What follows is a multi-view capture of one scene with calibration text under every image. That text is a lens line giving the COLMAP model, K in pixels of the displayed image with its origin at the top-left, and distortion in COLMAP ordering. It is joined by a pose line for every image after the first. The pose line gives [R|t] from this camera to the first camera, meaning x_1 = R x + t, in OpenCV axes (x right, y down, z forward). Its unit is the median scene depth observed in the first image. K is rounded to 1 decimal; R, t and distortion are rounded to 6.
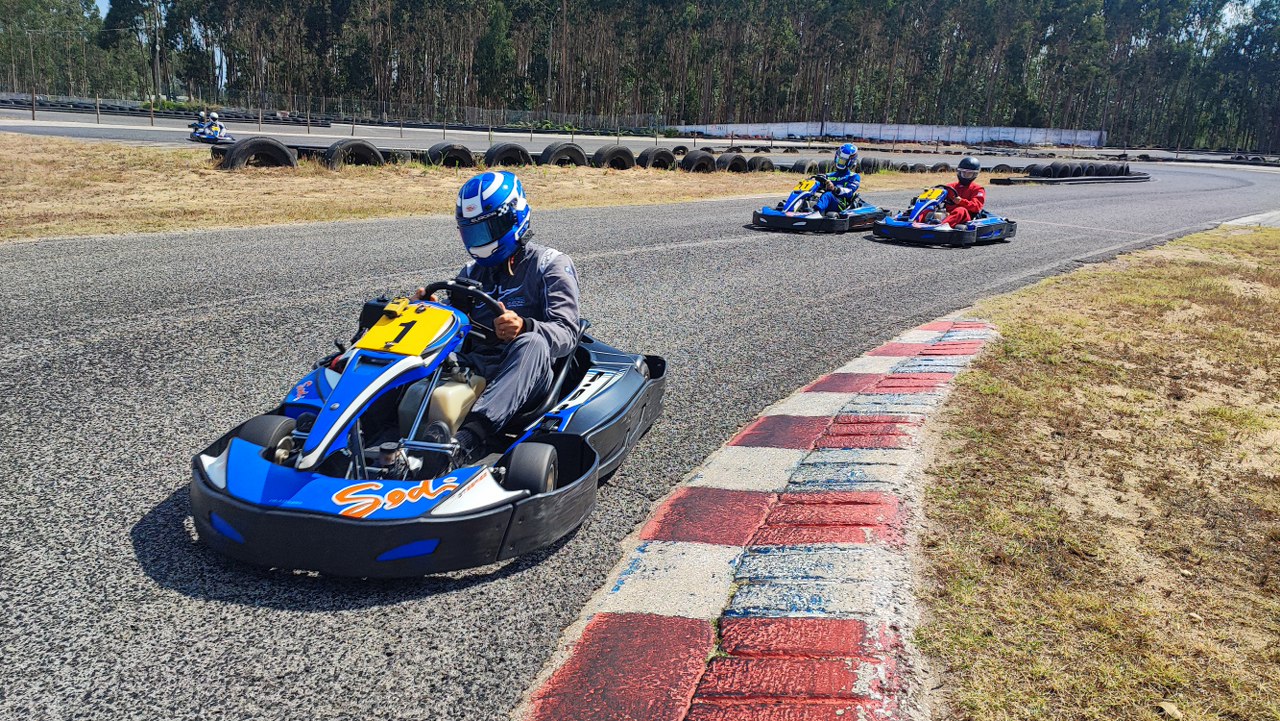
lens RADIAL K [[911.6, 0, 646.4], [0, 911.6, 343.3], [0, 0, 1]] dist [0.023557, -0.035237]
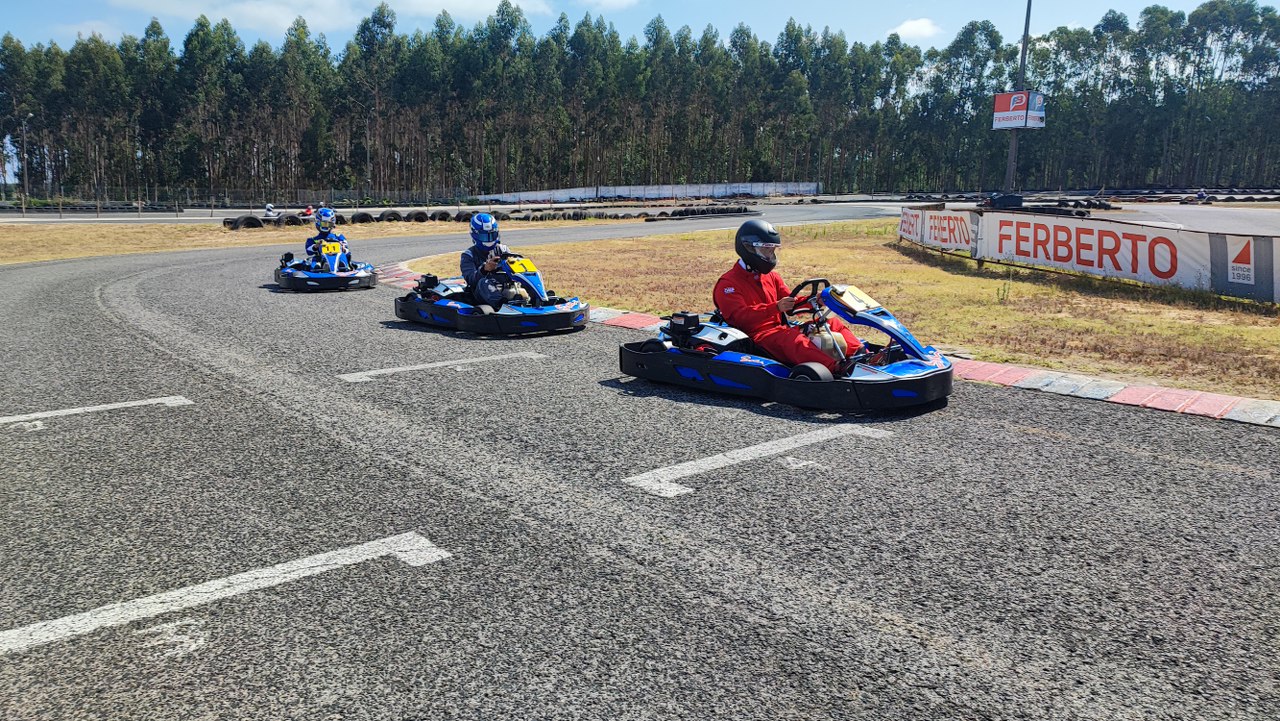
lens RADIAL K [[977.4, 0, 645.0], [0, 977.4, 338.9], [0, 0, 1]] dist [0.021037, -0.034607]
pose [[0.983178, -0.078281, 0.165026, 0.064541], [0.091748, 0.992907, -0.075618, 0.210049], [-0.157936, 0.089487, 0.983386, -0.900833]]
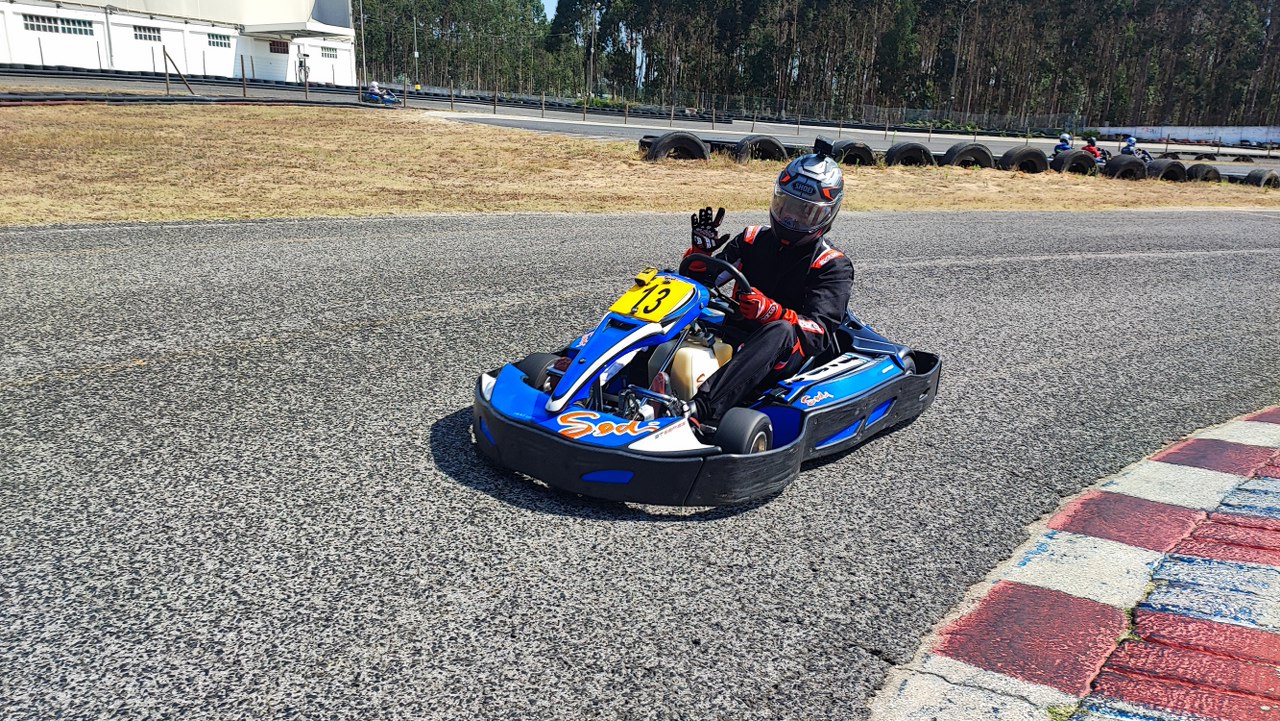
lens RADIAL K [[911.6, 0, 633.4], [0, 911.6, 364.2], [0, 0, 1]] dist [0.023557, -0.035237]
pose [[0.911625, 0.117488, -0.393873, -0.005487], [-0.108523, 0.993073, 0.045045, 0.004367], [0.396437, 0.001680, 0.918060, -0.014982]]
